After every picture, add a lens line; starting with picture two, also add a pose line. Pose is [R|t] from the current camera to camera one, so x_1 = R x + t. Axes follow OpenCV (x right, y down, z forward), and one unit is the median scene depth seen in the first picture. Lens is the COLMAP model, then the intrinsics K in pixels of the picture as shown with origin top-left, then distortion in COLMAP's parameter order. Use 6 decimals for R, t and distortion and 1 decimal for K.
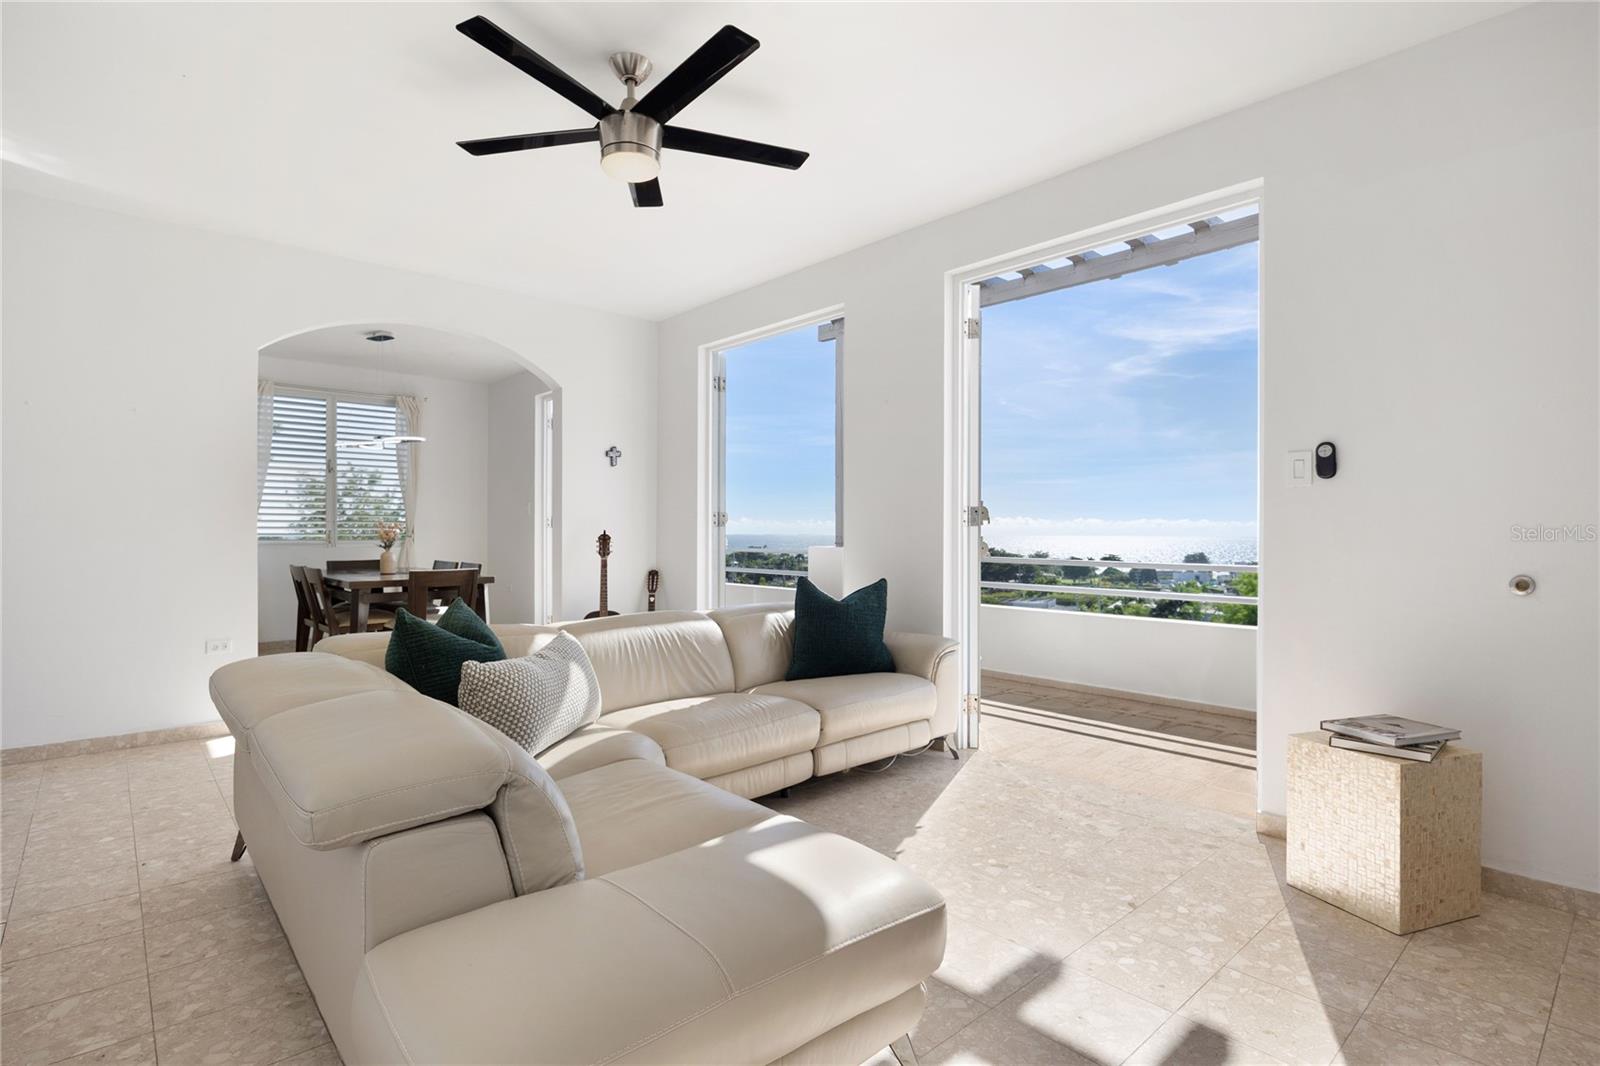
lens RADIAL K [[791.4, 0, 782.6], [0, 791.4, 526.9], [0, 0, 1]] dist [-0.004501, -0.002618]
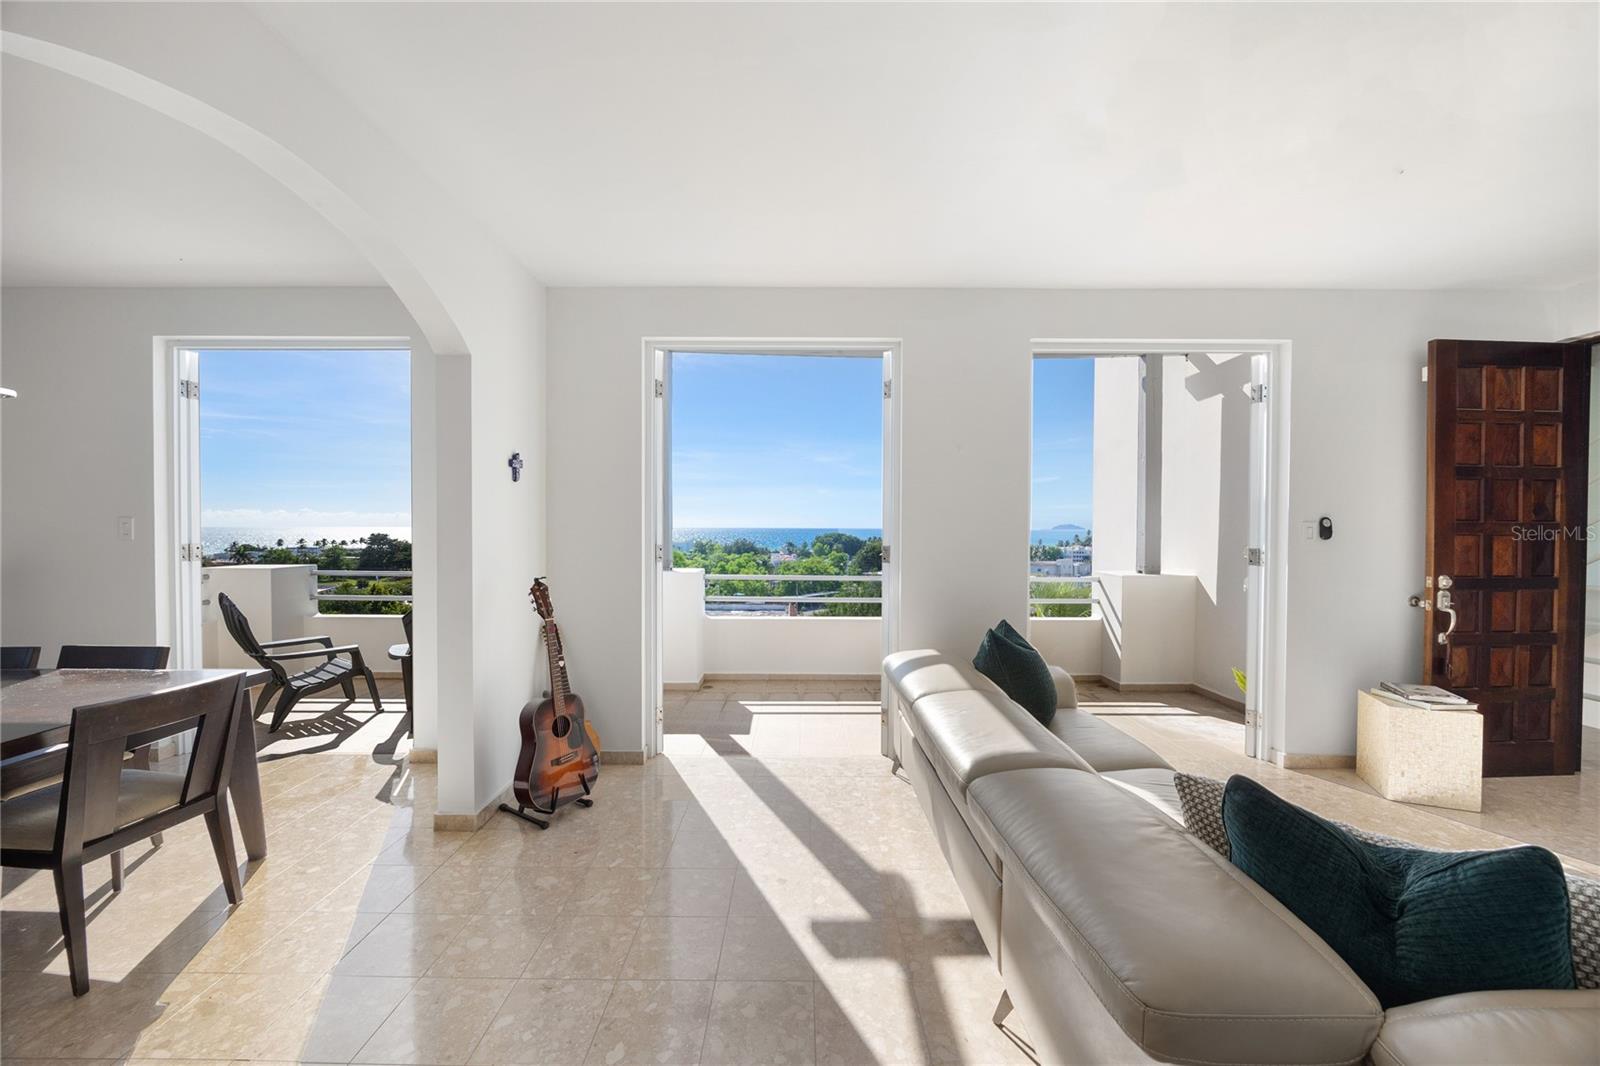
lens RADIAL K [[615.0, 0, 801.3], [0, 615.0, 533.5], [0, 0, 1]] dist [-0.002830, -0.000228]
pose [[0.659839, -0.009713, 0.751344, -0.453317], [-0.005836, 0.999820, 0.018050, -0.042315], [-0.751384, -0.016295, 0.659663, 0.459437]]
